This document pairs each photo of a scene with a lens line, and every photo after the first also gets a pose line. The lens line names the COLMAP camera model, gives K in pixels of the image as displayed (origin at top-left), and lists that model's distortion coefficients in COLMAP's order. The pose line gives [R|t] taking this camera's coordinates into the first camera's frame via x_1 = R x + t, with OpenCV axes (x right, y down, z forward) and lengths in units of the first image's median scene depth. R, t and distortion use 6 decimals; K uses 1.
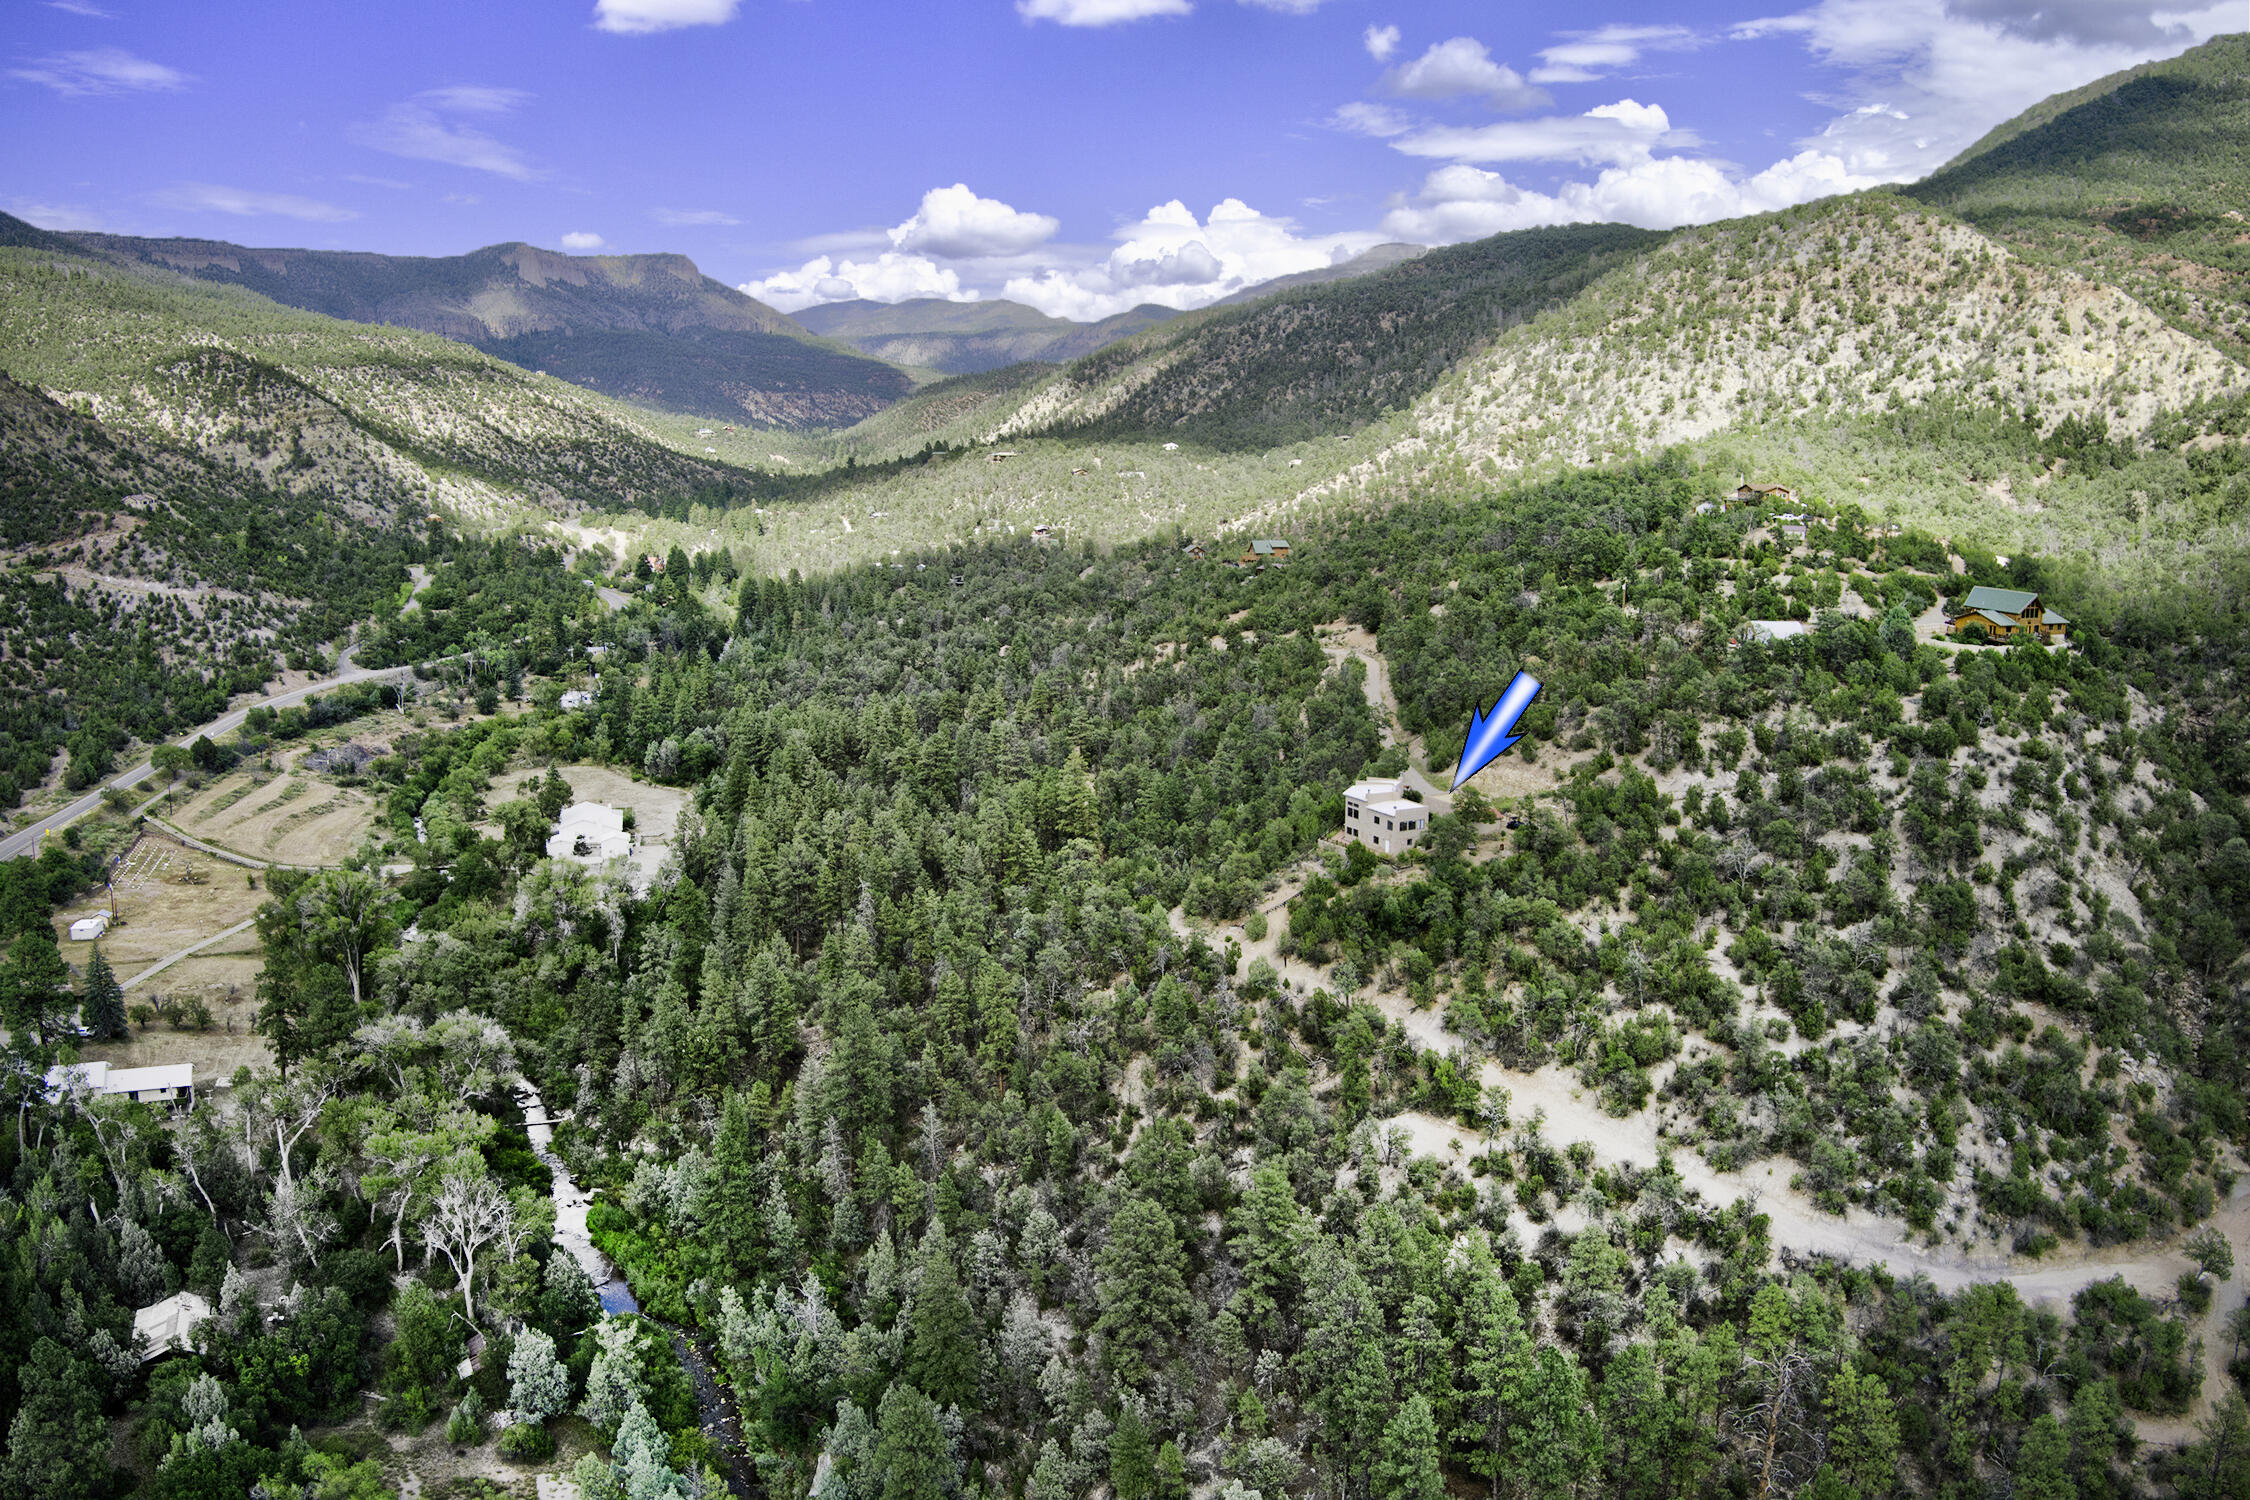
lens RADIAL K [[1836.2, 0, 1125.0], [0, 1836.2, 750.0], [0, 0, 1]] dist [-0.254443, 0.092310]
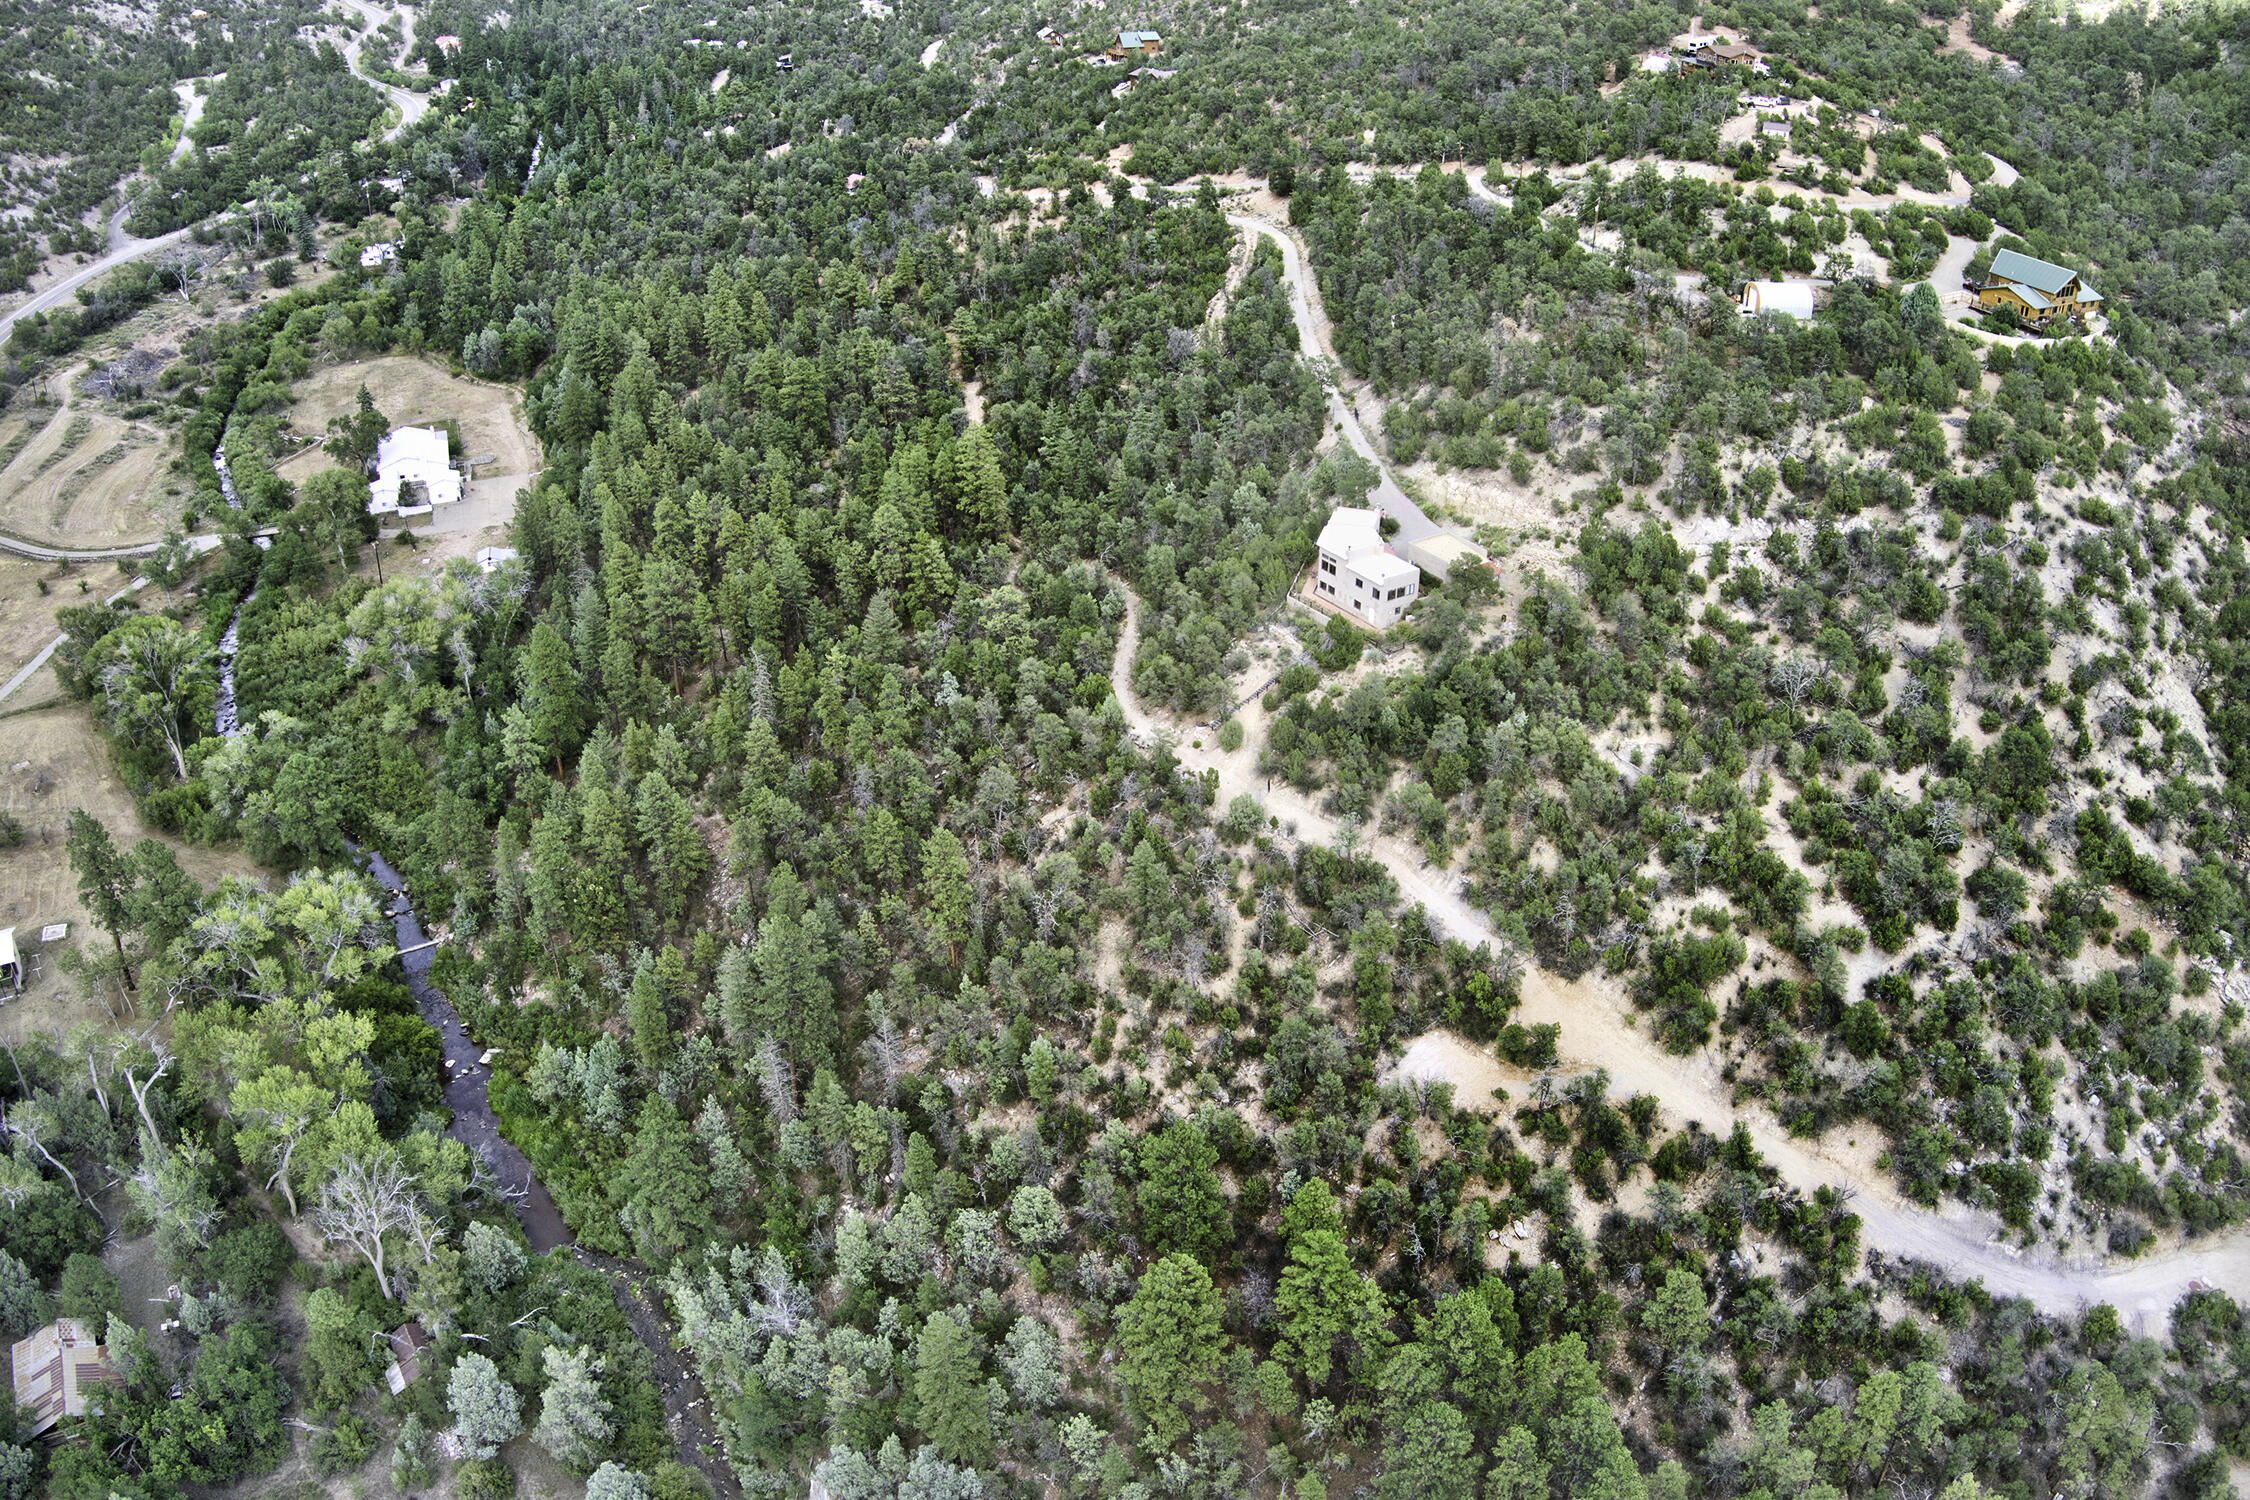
lens RADIAL K [[1836.2, 0, 1125.0], [0, 1836.2, 750.0], [0, 0, 1]] dist [-0.254443, 0.092310]
pose [[0.995061, -0.047659, 0.087080, -0.055686], [0.016448, 0.944245, 0.328832, -0.189102], [-0.097897, -0.325775, 0.940365, 0.193488]]
